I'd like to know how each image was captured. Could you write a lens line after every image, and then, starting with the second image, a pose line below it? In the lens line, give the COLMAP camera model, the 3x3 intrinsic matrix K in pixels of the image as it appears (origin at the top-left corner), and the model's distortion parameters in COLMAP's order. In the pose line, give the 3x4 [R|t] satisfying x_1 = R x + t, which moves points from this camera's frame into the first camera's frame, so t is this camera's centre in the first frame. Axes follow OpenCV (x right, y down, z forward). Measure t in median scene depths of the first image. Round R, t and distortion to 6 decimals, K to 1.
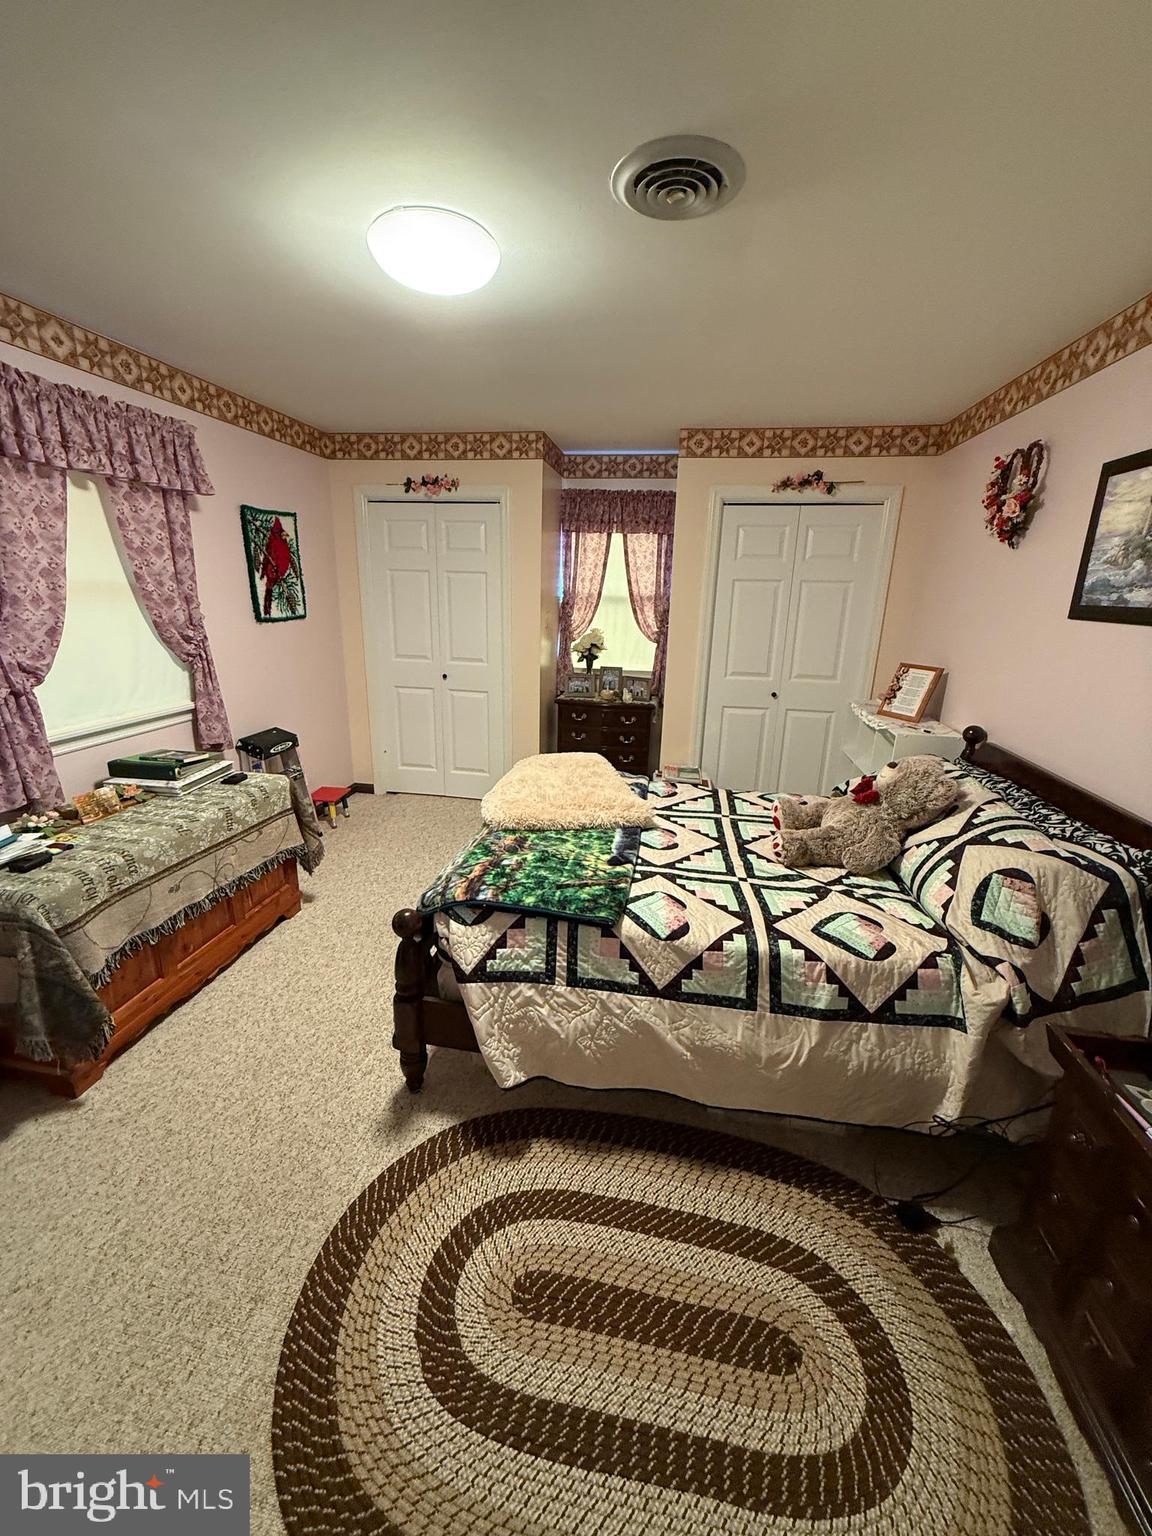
lens RADIAL K [[608.5, 0, 576.4], [0, 608.5, 764.5], [0, 0, 1]] dist [-0.000340, 0.000083]
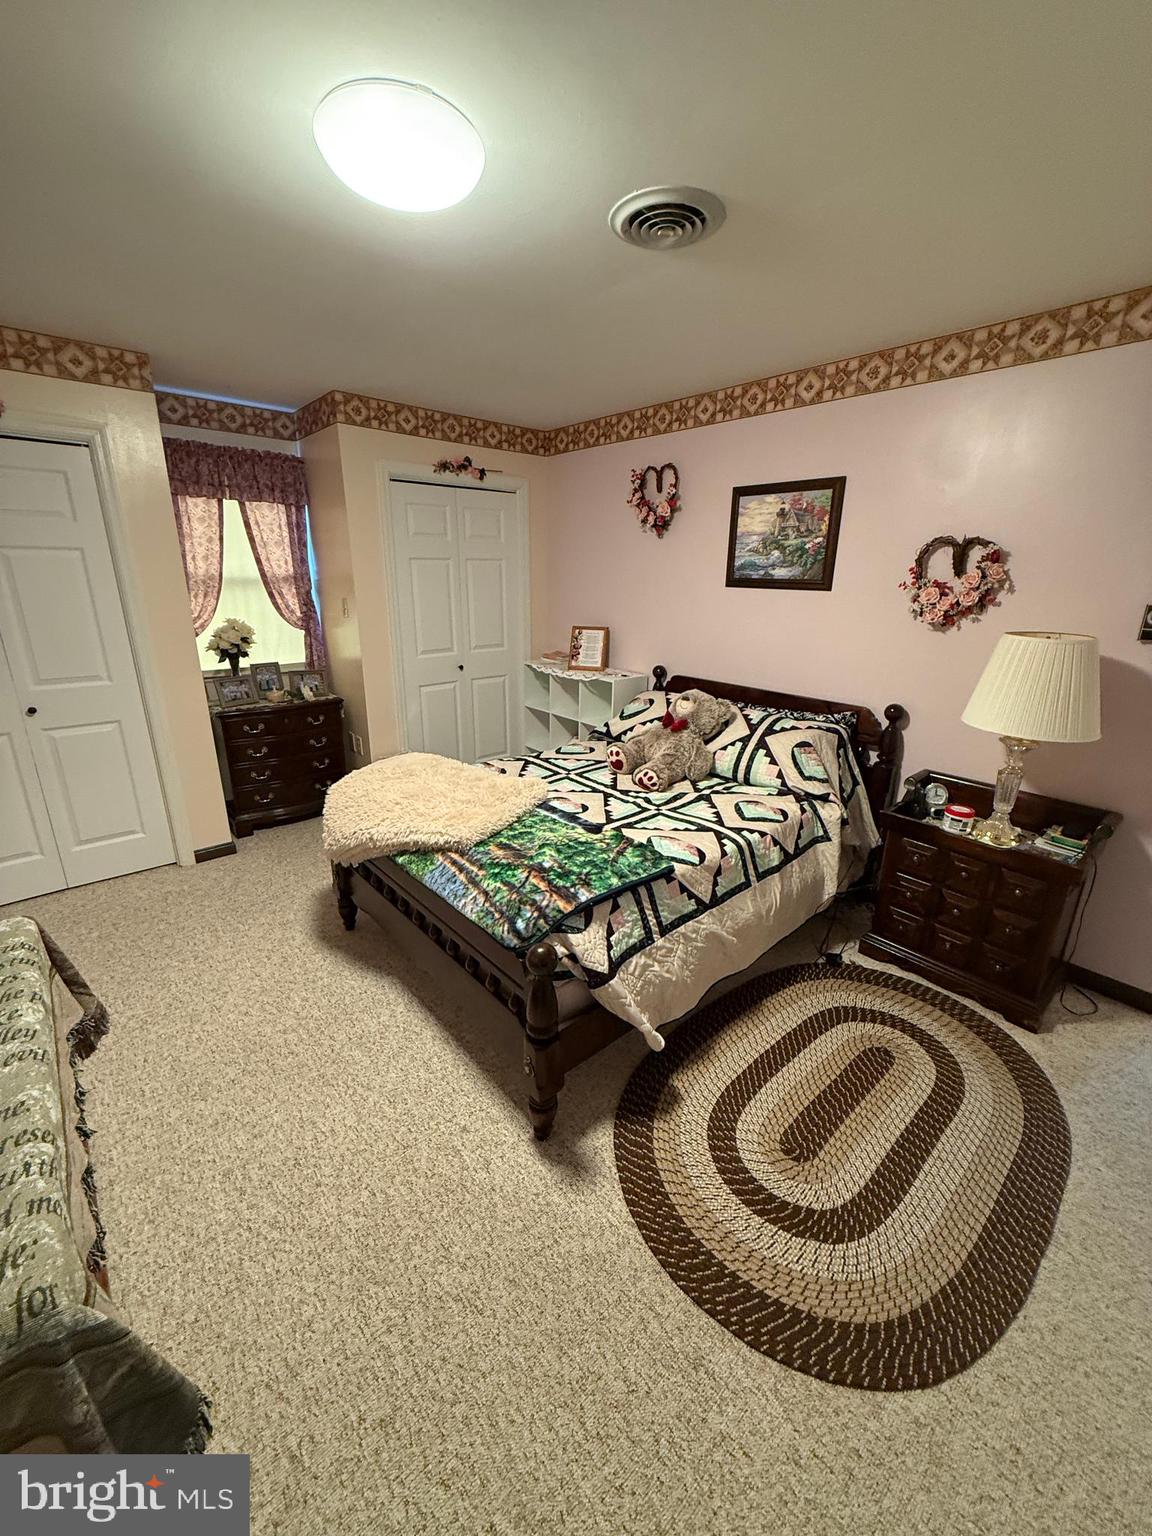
lens RADIAL K [[608.5, 0, 576.4], [0, 608.5, 764.5], [0, 0, 1]] dist [-0.000340, 0.000083]
pose [[0.624802, -0.254175, 0.738253, -0.689940], [0.221394, 0.964395, 0.144663, -0.110018], [-0.748737, 0.073060, 0.658828, 0.292314]]
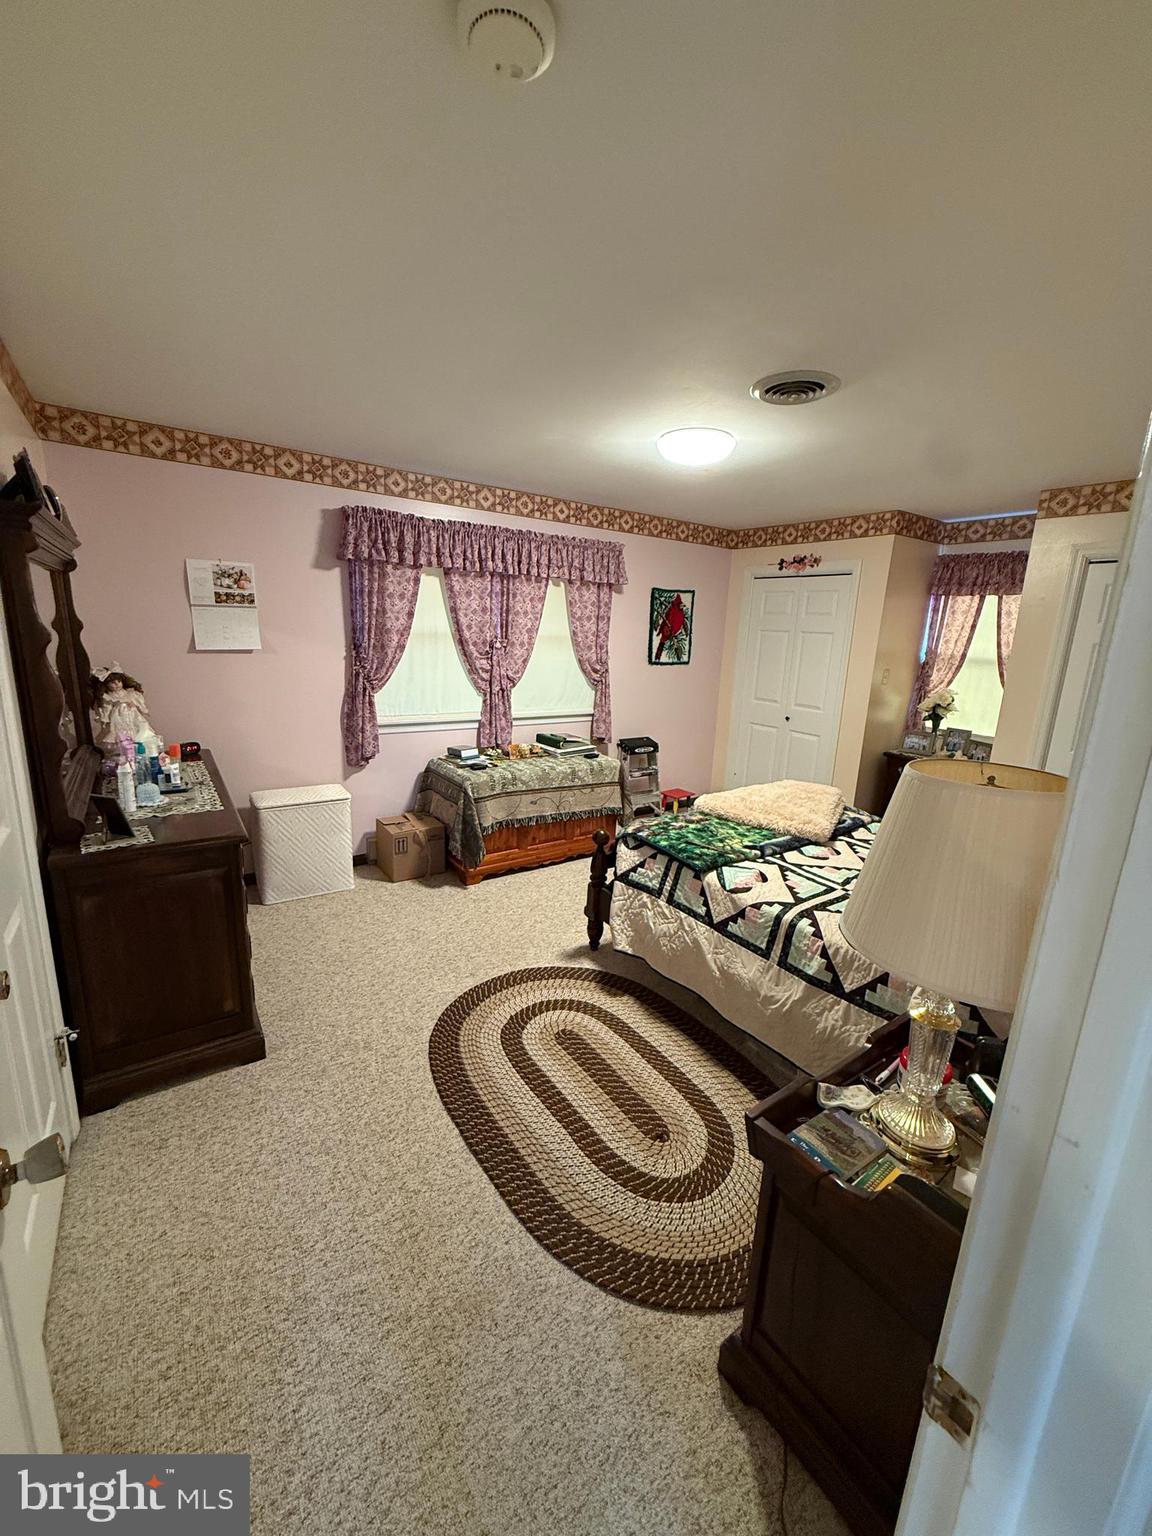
lens RADIAL K [[608.5, 0, 576.4], [0, 608.5, 764.5], [0, 0, 1]] dist [-0.000340, 0.000083]
pose [[0.701117, 0.160655, -0.694712, 0.660346], [-0.222758, 0.974874, 0.000632, 0.065384], [0.677358, 0.154309, 0.719288, -0.225748]]
